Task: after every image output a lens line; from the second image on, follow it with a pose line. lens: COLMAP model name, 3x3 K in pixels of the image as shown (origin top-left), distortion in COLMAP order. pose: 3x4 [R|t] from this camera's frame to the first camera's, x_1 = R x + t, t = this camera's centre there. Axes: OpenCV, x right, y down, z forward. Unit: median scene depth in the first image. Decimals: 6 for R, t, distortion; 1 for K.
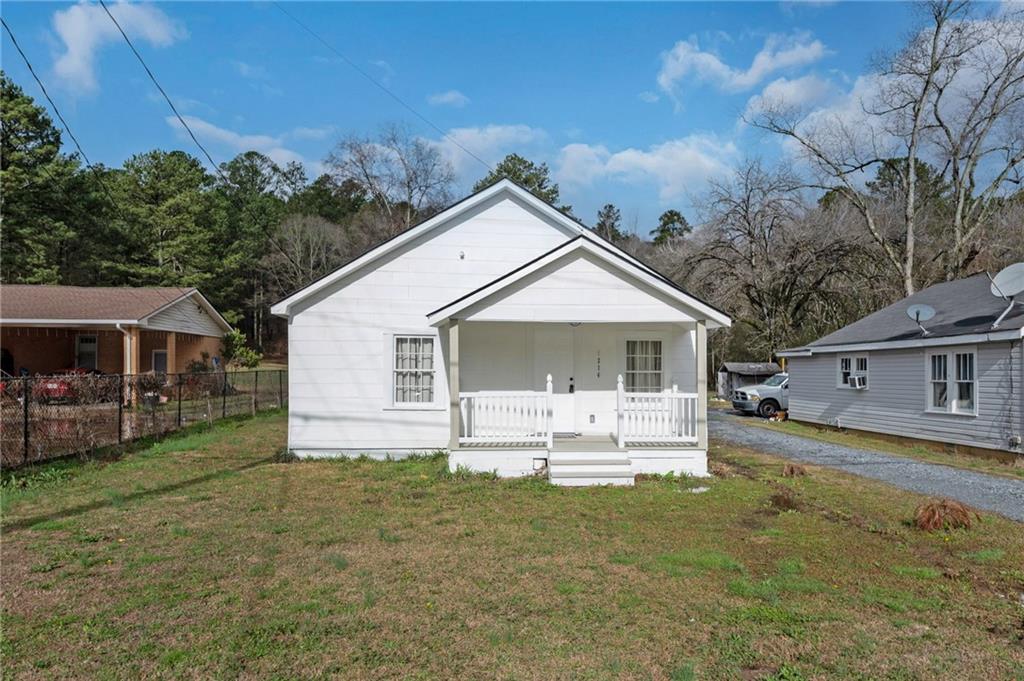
lens RADIAL K [[470.2, 0, 513.6], [0, 470.2, 341.8], [0, 0, 1]] dist [-0.000724, -0.000287]
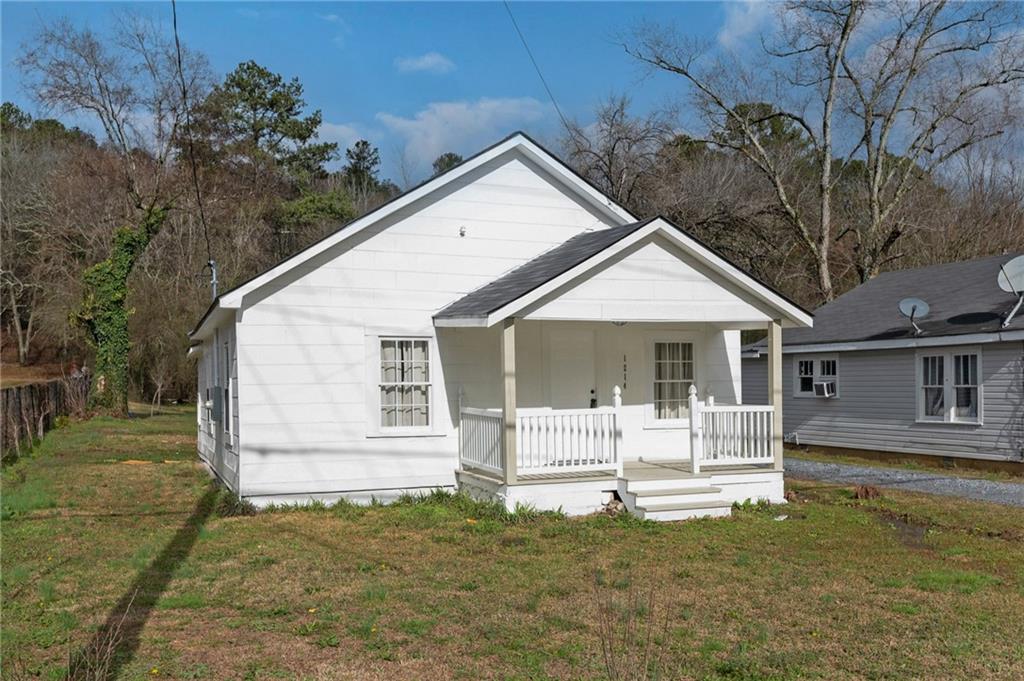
lens RADIAL K [[636.8, 0, 510.7], [0, 636.8, 347.2], [0, 0, 1]] dist [0.001368, -0.000072]
pose [[0.980961, -0.004753, 0.194146, -0.248151], [0.003112, 0.999957, 0.008756, -0.005849], [-0.194180, -0.007985, 0.980933, -0.027828]]
